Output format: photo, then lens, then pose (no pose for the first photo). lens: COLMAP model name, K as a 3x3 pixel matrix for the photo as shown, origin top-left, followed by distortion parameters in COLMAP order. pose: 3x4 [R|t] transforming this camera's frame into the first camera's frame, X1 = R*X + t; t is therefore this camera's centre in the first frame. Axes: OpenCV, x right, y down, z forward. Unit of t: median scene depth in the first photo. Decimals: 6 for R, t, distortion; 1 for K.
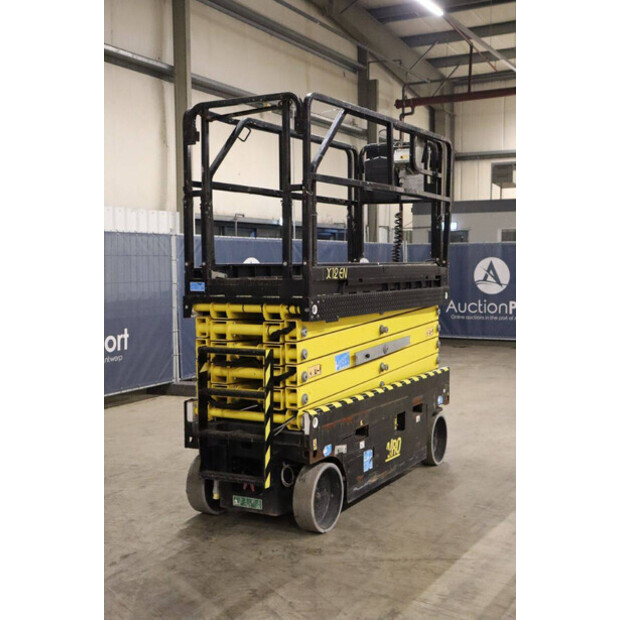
lens RADIAL K [[826.9, 0, 313.4], [0, 826.9, 311.1], [0, 0, 1]] dist [0.020759, 0.031692]
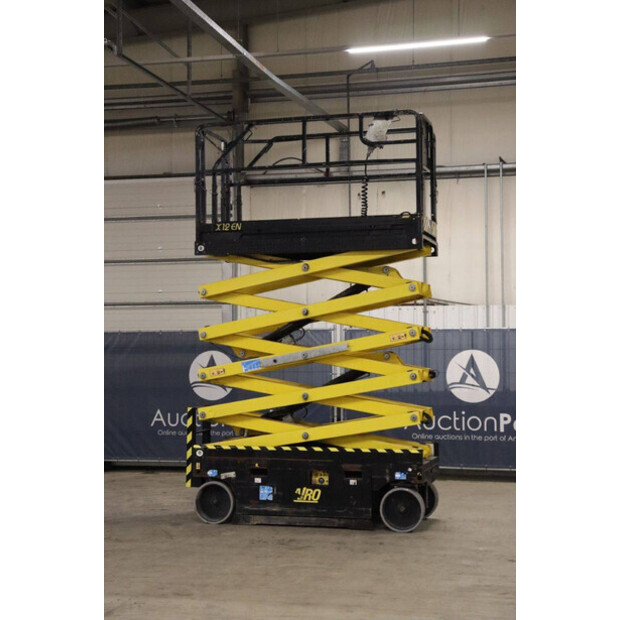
lens RADIAL K [[1063.5, 0, 310.0], [0, 1063.5, 310.0], [0, 0, 1]] dist [0.212379, -0.049668]
pose [[0.232882, -0.030367, -0.972031, 2.107794], [-0.054674, 0.997523, -0.044263, -0.070978], [0.970967, 0.063453, 0.230645, 0.662139]]
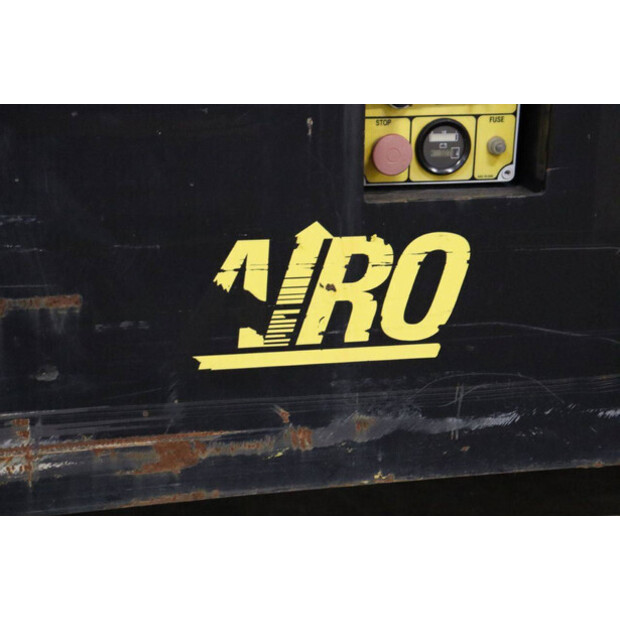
lens RADIAL K [[1448.6, 0, 307.7], [0, 1448.6, 301.4], [0, 0, 1]] dist [0.414402, 0.051852]
pose [[0.685521, 0.215484, -0.695433, 0.303045], [-0.061587, 0.968936, 0.239521, 0.125068], [0.725443, -0.121367, 0.677497, 0.956031]]
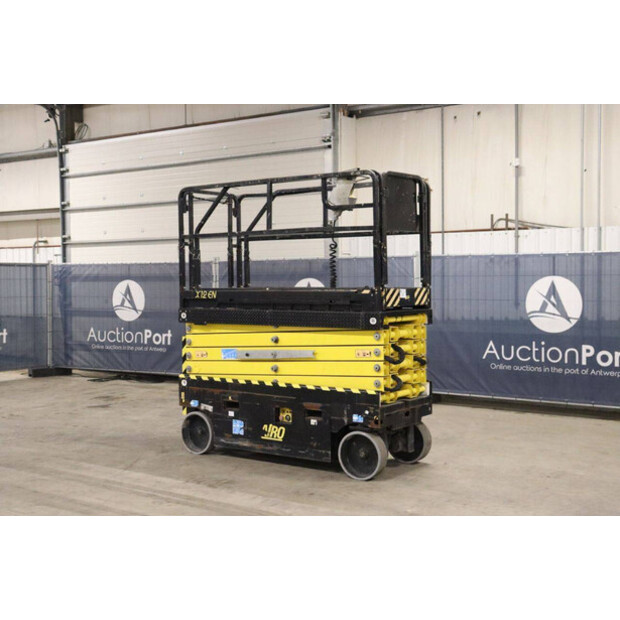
lens RADIAL K [[846.8, 0, 310.0], [0, 846.8, 310.0], [0, 0, 1]] dist [0.047056, 0.073132]
pose [[-0.114641, 0.045885, -0.992347, 1.601961], [-0.049206, 0.997444, 0.051805, -0.109656], [0.992188, 0.054769, -0.112090, 1.374254]]
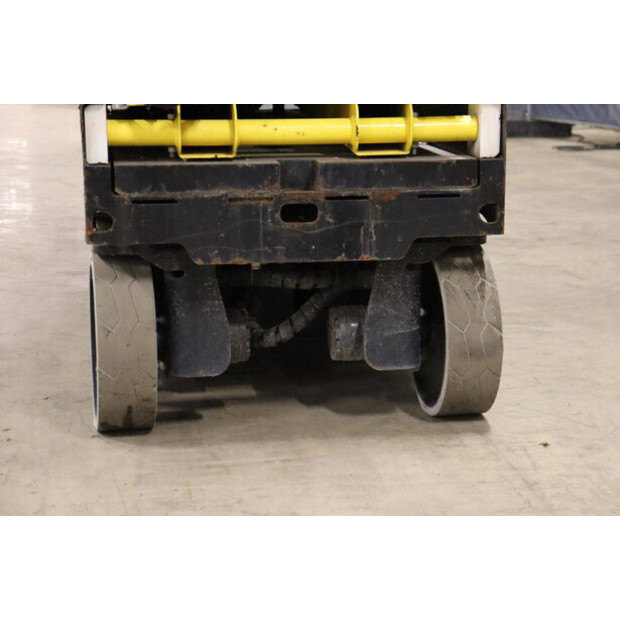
lens RADIAL K [[1448.6, 0, 307.7], [0, 1448.6, 301.4], [0, 0, 1]] dist [0.414402, 0.051852]
pose [[-0.796570, 0.122834, -0.591935, 0.515696], [-0.022266, 0.972515, 0.231773, 0.028570], [0.604136, 0.197804, -0.771941, 1.879586]]
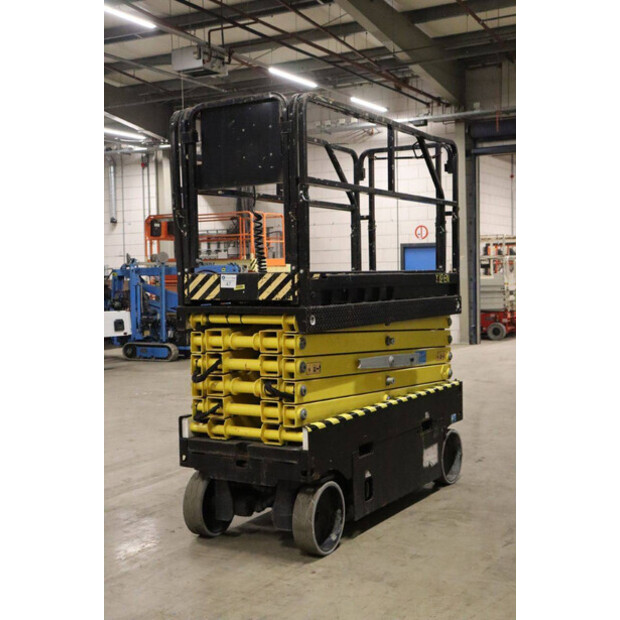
lens RADIAL K [[875.8, 0, 317.7], [0, 875.8, 311.8], [0, 0, 1]] dist [0.081405, 0.001646]
pose [[-0.999605, 0.021888, 0.017652, 0.034540], [0.023559, 0.994627, 0.100804, -0.134404], [-0.015351, 0.101180, -0.994750, 2.364746]]
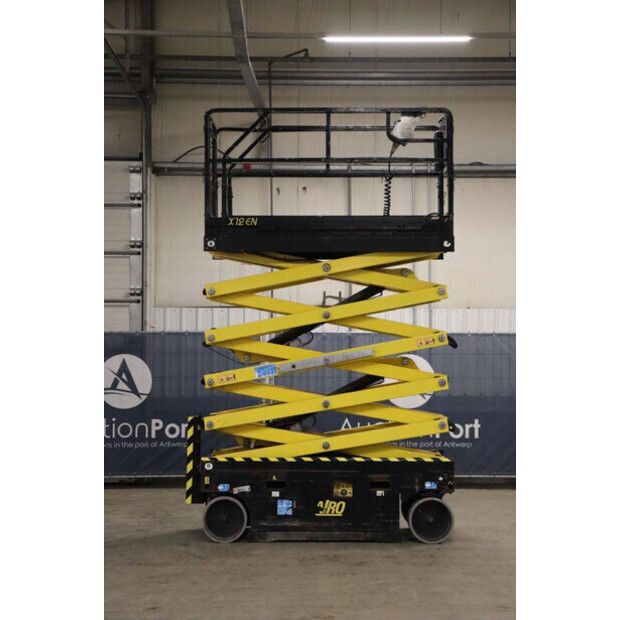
lens RADIAL K [[1142.4, 0, 310.0], [0, 1142.4, 310.0], [0, 0, 1]] dist [0.237439, 0.048877]
pose [[0.487892, -0.023624, -0.872584, 1.914736], [-0.056399, 0.996692, -0.058518, -0.041795], [0.871080, 0.077763, 0.484946, 0.082917]]
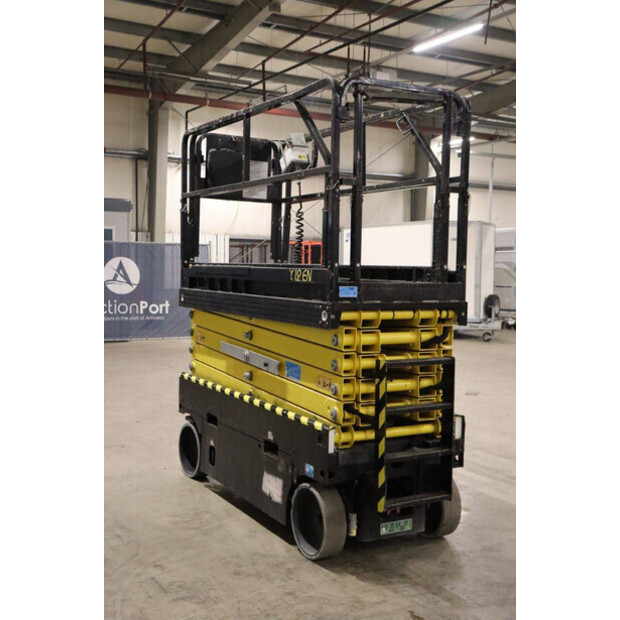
lens RADIAL K [[810.5, 0, 310.0], [0, 810.5, 310.0], [0, 0, 1]] dist [0.026062, 0.044316]
pose [[0.526862, -0.032162, 0.849342, -0.882269], [0.028733, 0.999387, 0.020021, -0.029206], [-0.849465, 0.013856, 0.527463, 0.601034]]
